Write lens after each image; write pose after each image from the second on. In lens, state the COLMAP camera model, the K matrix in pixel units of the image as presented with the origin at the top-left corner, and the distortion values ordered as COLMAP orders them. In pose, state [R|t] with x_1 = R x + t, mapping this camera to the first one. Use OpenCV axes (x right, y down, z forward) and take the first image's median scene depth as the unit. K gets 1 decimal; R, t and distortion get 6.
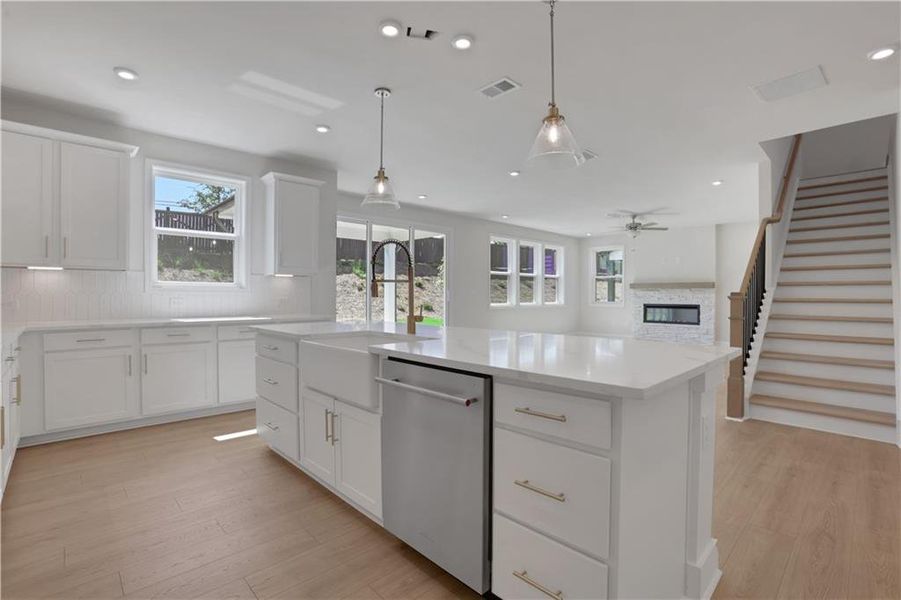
lens RADIAL K [[431.7, 0, 454.4], [0, 431.7, 292.4], [0, 0, 1]] dist [-0.001153, -0.000158]
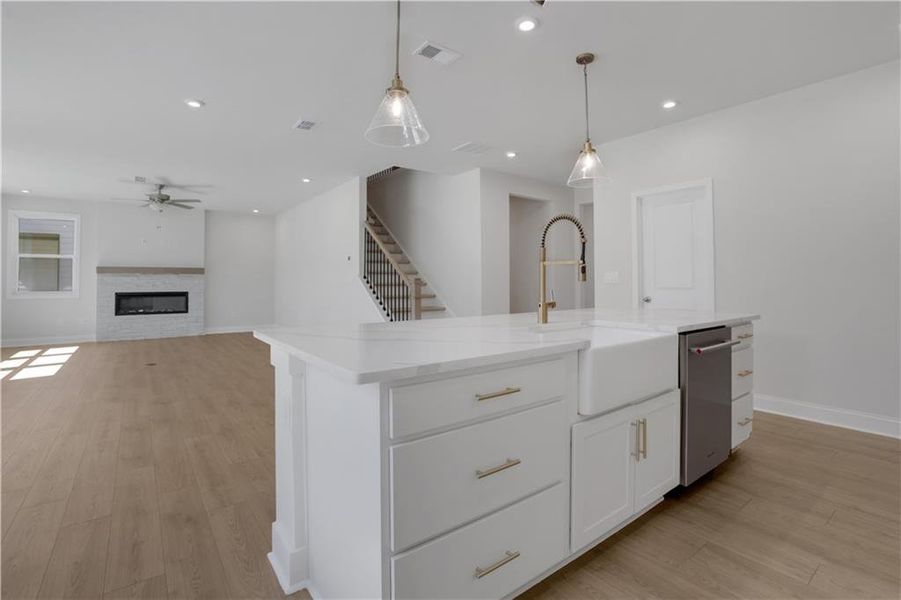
lens RADIAL K [[430.3, 0, 451.0], [0, 430.3, 267.4], [0, 0, 1]] dist [-0.030065, -0.000042]
pose [[0.132164, 0.026284, 0.990879, -0.348262], [0.001401, 0.999642, -0.026704, 0.002163], [-0.991227, 0.004917, 0.132080, 0.380384]]
